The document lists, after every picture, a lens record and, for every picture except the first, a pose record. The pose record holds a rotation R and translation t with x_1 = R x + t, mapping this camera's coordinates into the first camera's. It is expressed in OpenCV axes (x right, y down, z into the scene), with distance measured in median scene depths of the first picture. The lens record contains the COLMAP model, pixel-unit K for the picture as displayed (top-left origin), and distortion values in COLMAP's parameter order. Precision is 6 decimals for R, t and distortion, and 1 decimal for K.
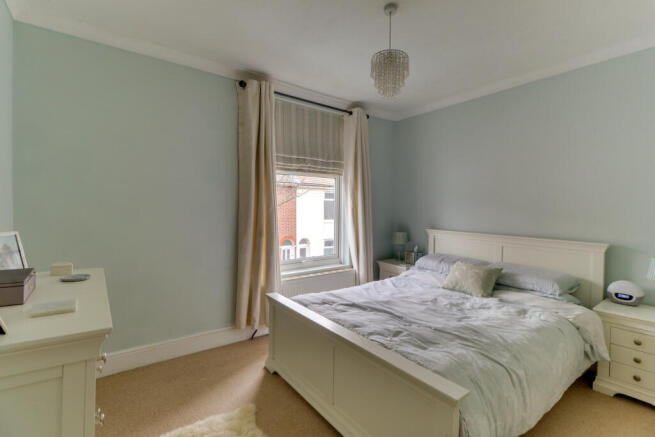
lens RADIAL K [[302.9, 0, 328.3], [0, 302.9, 218.3], [0, 0, 1]] dist [0.002949, -0.000547]
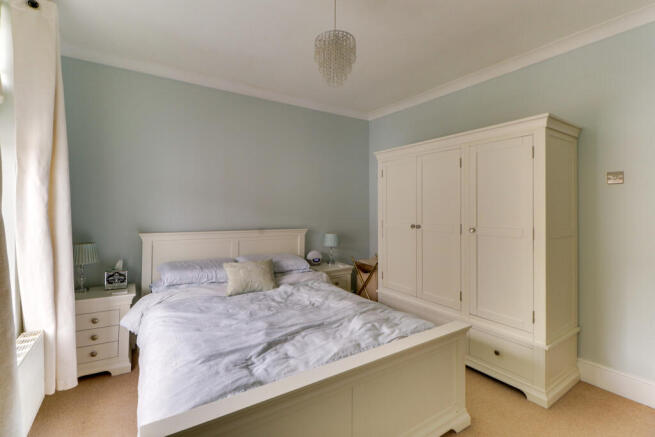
lens RADIAL K [[302.9, 0, 328.8], [0, 302.9, 211.5], [0, 0, 1]] dist [0.002949, -0.000547]
pose [[0.038332, -0.024288, 0.998970, -0.625922], [0.024268, 0.999432, 0.023368, -0.038904], [-0.998970, 0.023348, 0.038900, 0.850973]]
